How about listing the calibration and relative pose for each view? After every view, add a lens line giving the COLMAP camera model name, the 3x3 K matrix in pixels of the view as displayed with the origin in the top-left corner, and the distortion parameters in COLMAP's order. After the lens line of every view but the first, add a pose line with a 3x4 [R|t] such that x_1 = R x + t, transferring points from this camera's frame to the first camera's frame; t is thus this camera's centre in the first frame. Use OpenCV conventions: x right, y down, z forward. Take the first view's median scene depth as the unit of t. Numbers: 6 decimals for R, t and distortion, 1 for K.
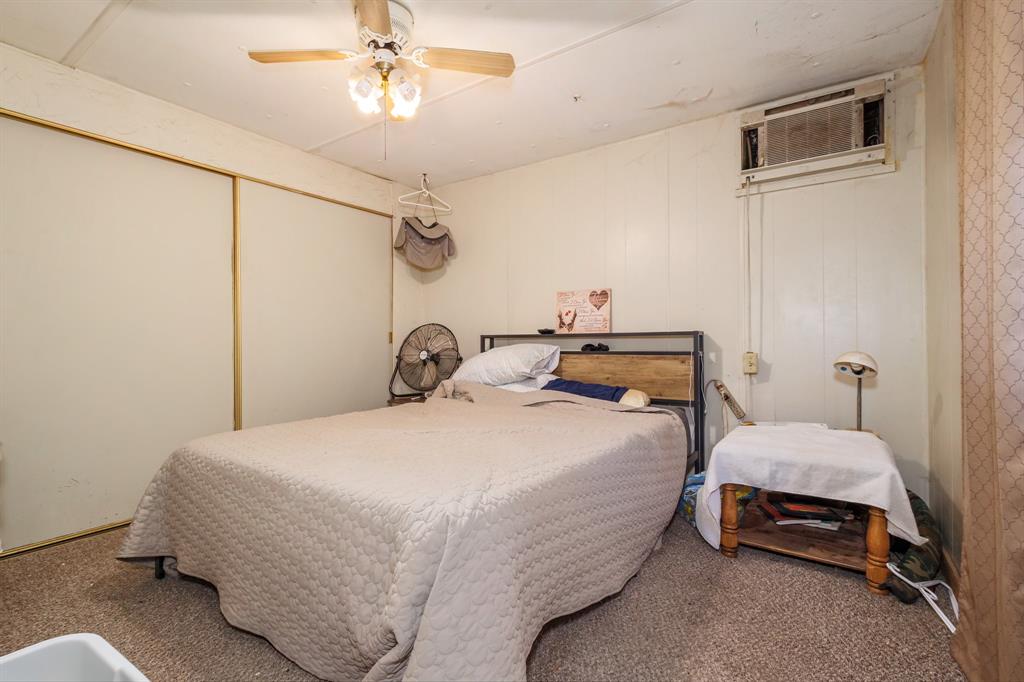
lens RADIAL K [[469.1, 0, 508.7], [0, 469.1, 341.0], [0, 0, 1]] dist [0.011227, -0.004333]
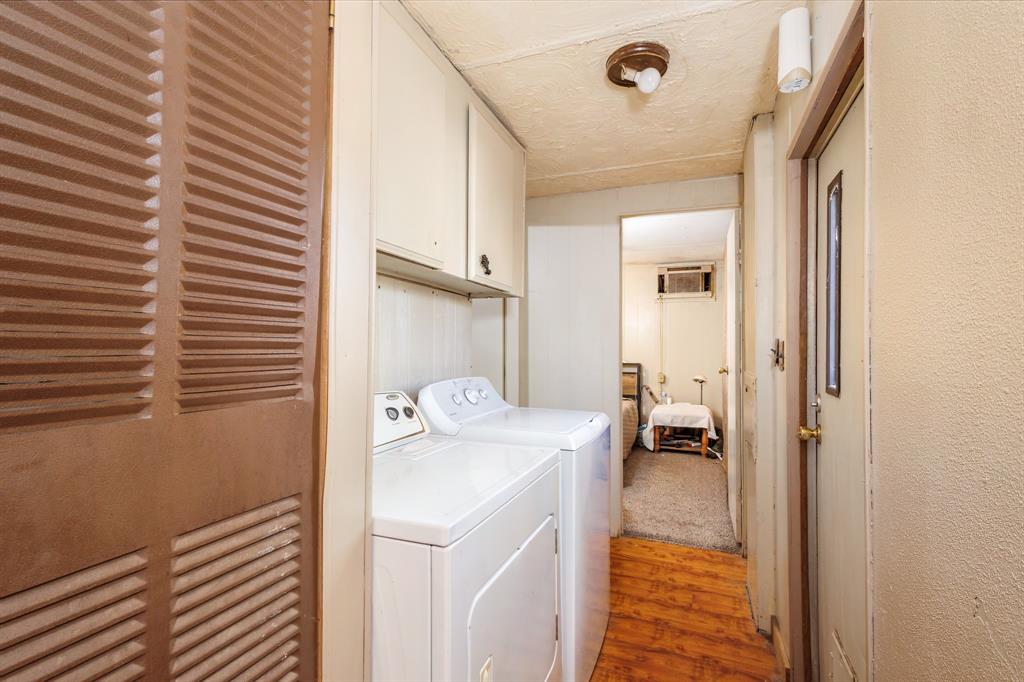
lens RADIAL K [[469.1, 0, 514.9], [0, 469.1, 342.3], [0, 0, 1]] dist [0.011227, -0.004333]
pose [[0.977357, 0.003323, 0.211572, -0.751046], [-0.002055, 0.999979, -0.006212, -0.124921], [-0.211588, 0.005637, 0.977343, -1.217228]]
